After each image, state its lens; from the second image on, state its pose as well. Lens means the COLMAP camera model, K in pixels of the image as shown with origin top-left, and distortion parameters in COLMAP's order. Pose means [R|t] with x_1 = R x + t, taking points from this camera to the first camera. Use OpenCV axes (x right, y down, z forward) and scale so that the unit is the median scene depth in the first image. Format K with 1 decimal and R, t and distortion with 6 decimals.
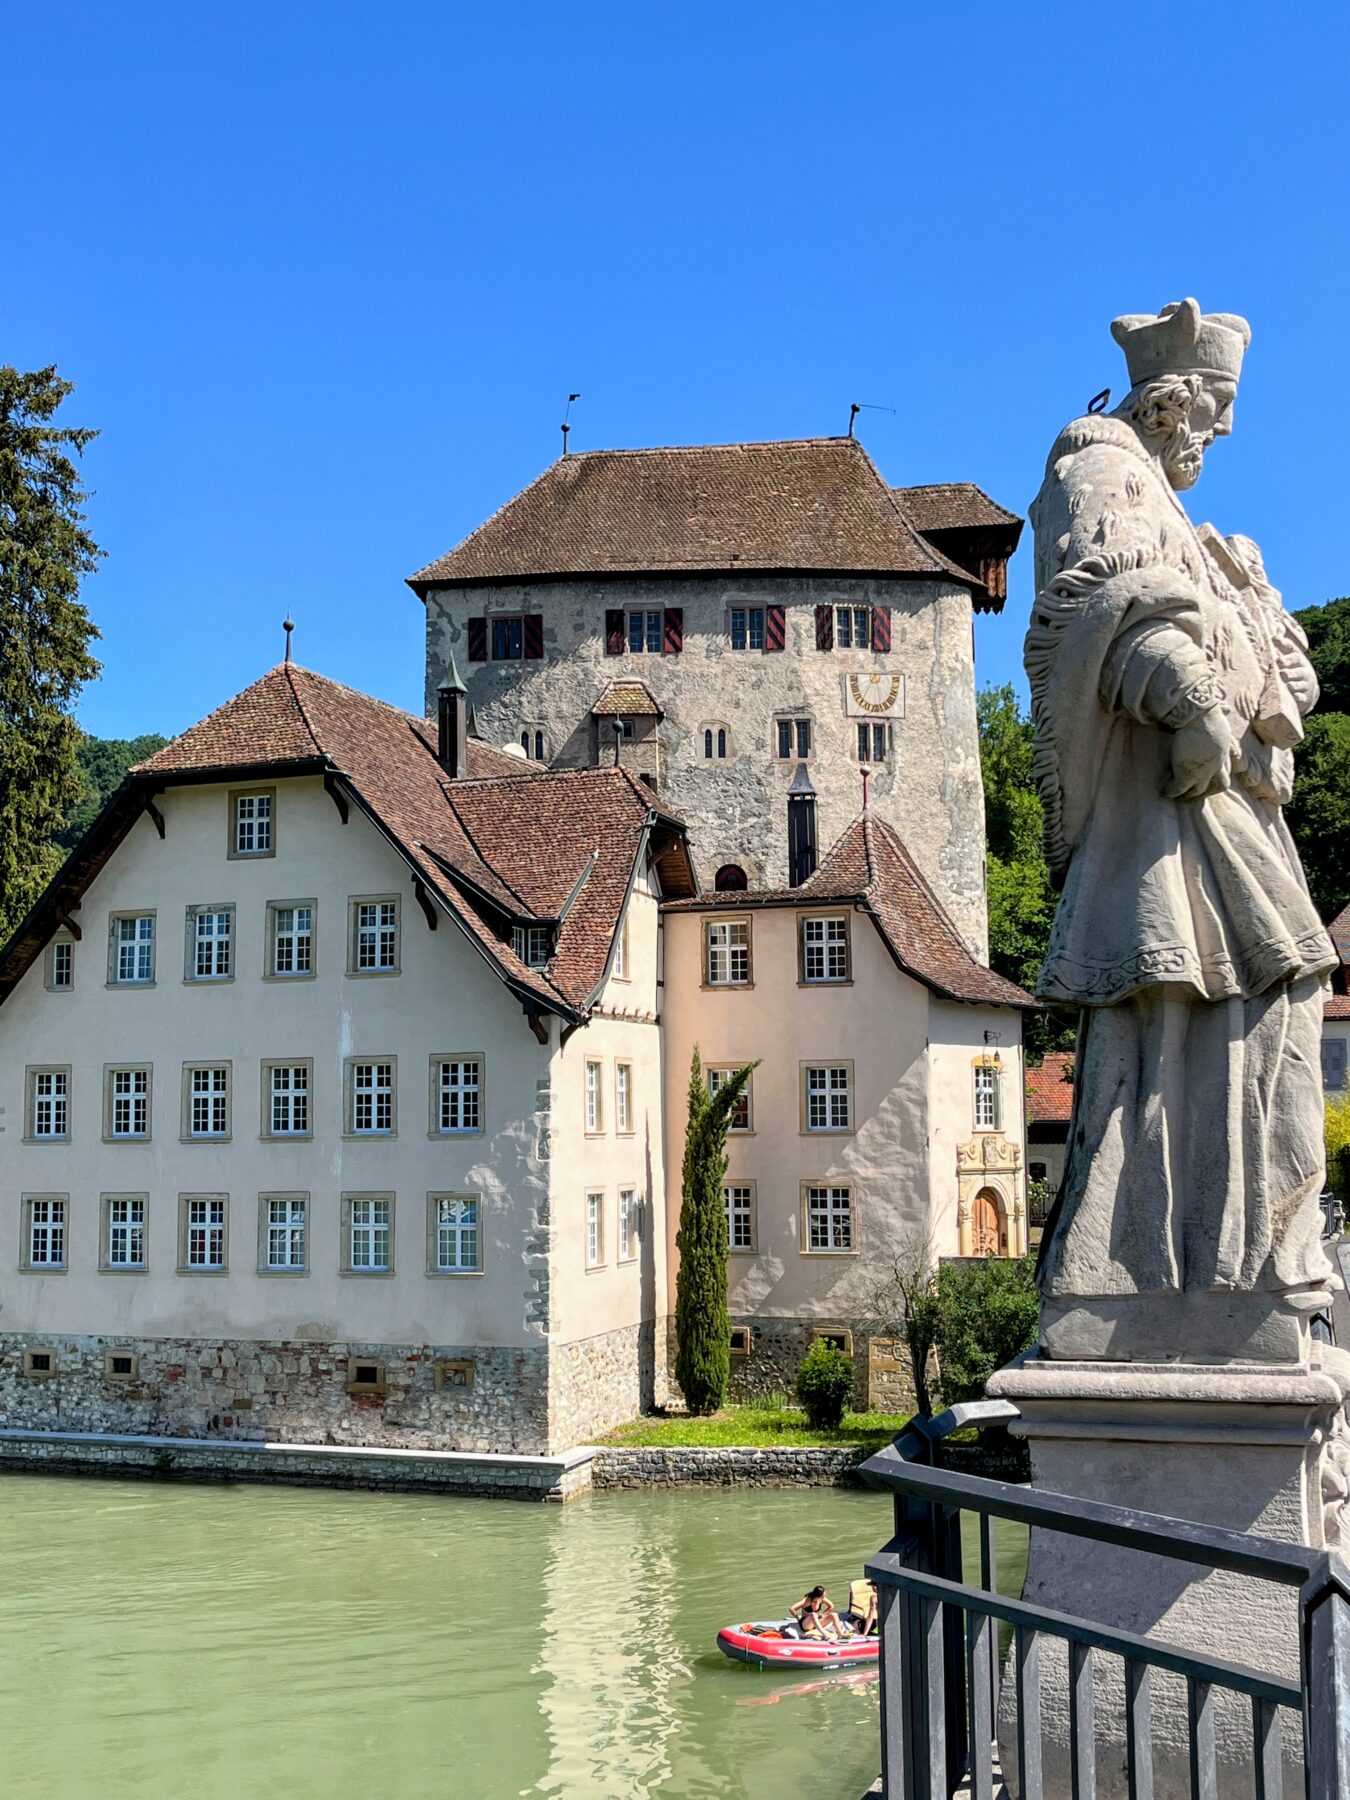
lens RADIAL K [[2393.9, 0, 783.5], [0, 2393.9, 897.8], [0, 0, 1]] dist [0.137376, -0.011460]
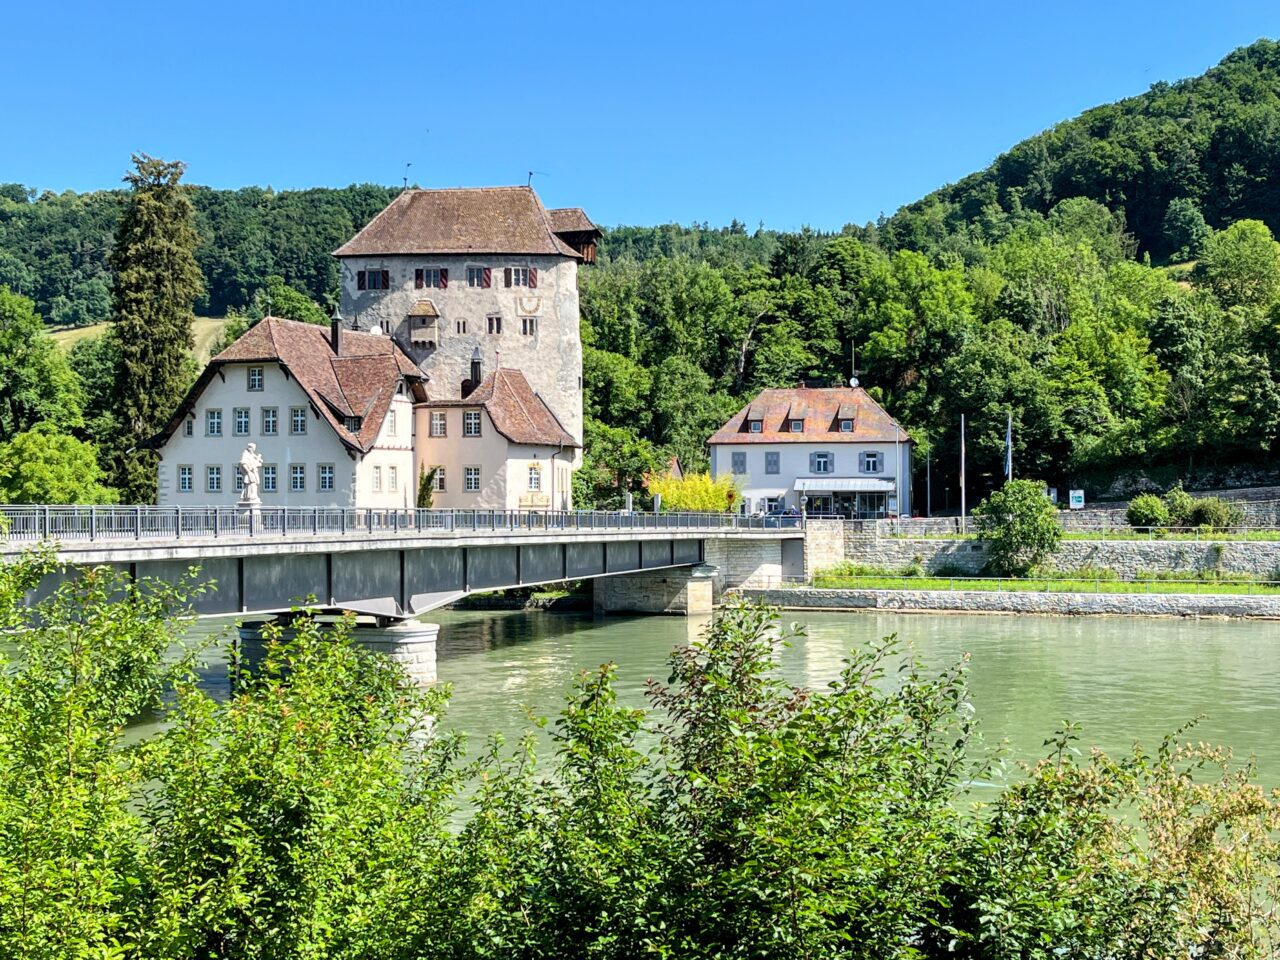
lens RADIAL K [[1702.3, 0, 640.0], [0, 1702.3, 480.0], [0, 0, 1]] dist [0.137376, -0.011460]
pose [[0.999454, 0.007448, -0.032175, 0.202617], [-0.004518, 0.995912, 0.090214, -0.067075], [0.032716, -0.090019, 0.995403, -0.680166]]
